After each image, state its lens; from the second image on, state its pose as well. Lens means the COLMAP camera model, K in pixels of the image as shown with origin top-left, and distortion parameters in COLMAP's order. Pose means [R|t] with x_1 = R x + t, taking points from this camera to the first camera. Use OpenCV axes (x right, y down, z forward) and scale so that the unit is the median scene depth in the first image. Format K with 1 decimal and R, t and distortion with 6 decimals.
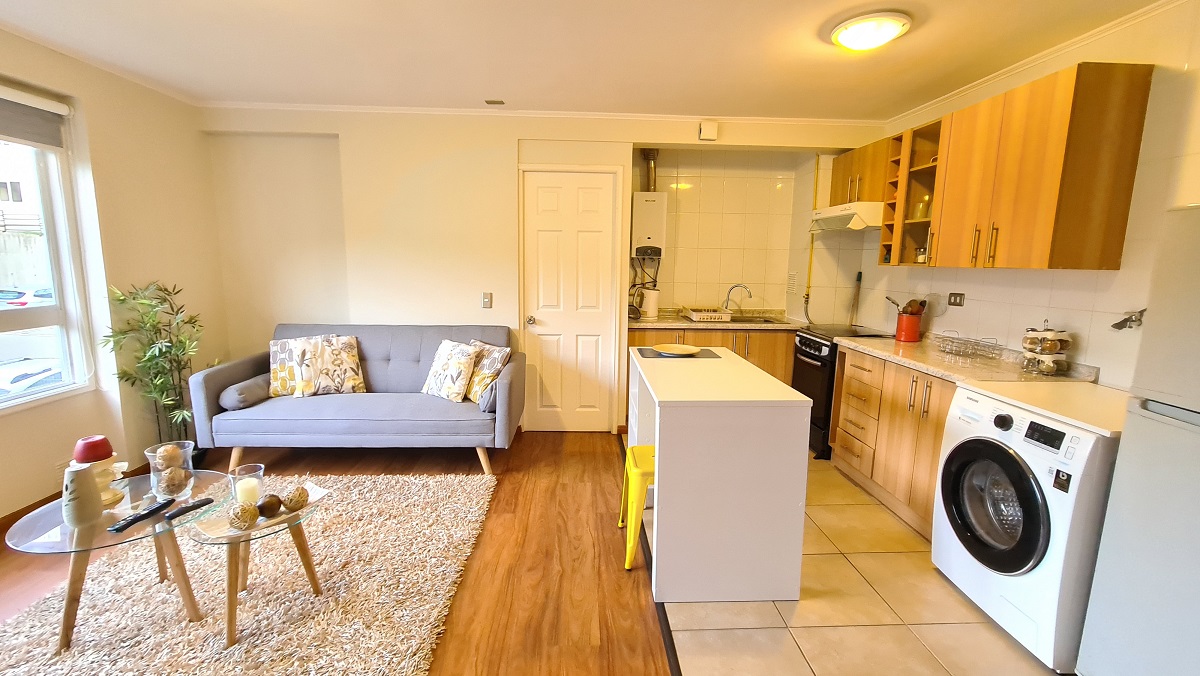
lens RADIAL K [[492.3, 0, 598.1], [0, 492.3, 332.9], [0, 0, 1]] dist [-0.000919, -0.000064]
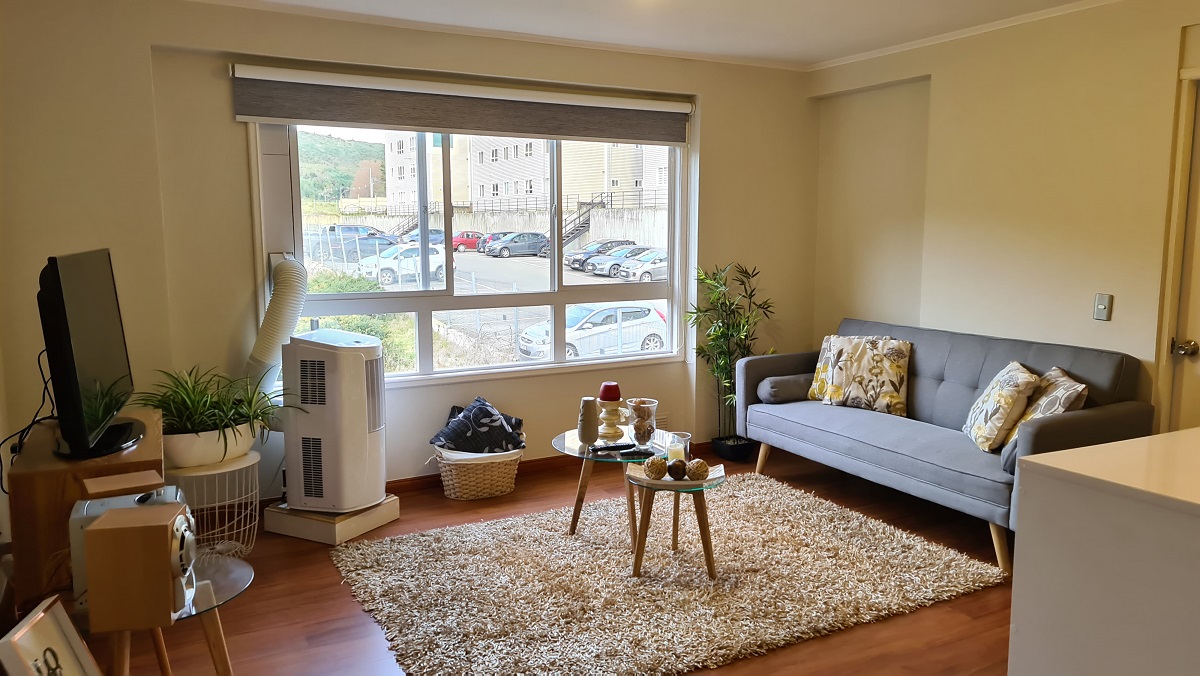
lens RADIAL K [[865.6, 0, 606.5], [0, 865.6, 337.2], [0, 0, 1]] dist [0.080612, -0.066606]
pose [[0.444577, 0.099158, -0.890235, 0.534372], [-0.128681, 0.990615, 0.046077, -0.002416], [0.886449, 0.094071, 0.453164, -0.018143]]
